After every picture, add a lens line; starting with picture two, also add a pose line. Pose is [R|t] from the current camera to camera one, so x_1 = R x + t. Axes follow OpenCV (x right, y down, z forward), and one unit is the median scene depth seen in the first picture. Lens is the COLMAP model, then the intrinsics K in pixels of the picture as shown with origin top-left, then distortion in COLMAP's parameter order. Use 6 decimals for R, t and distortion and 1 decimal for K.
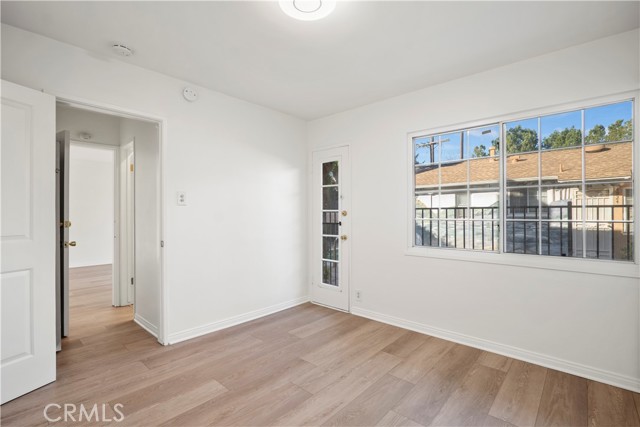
lens RADIAL K [[300.6, 0, 319.9], [0, 300.6, 211.7], [0, 0, 1]] dist [-0.021128, 0.002964]
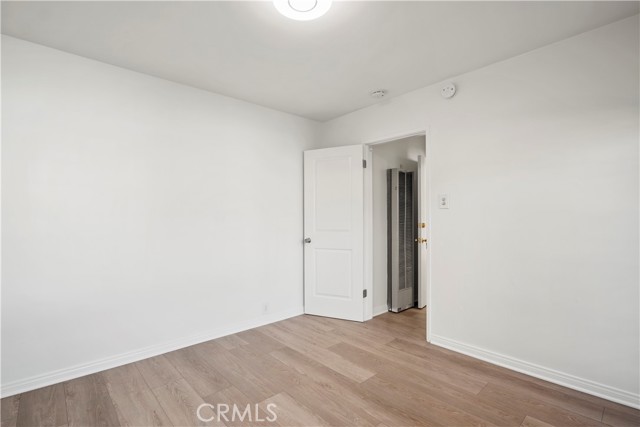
lens RADIAL K [[300.6, 0, 320.0], [0, 300.6, 218.5], [0, 0, 1]] dist [-0.021128, 0.002964]
pose [[-0.101561, -0.001811, -0.994828, 0.618219], [0.007490, 0.999969, -0.002585, 0.011165], [0.994801, -0.007714, -0.101545, 0.779139]]
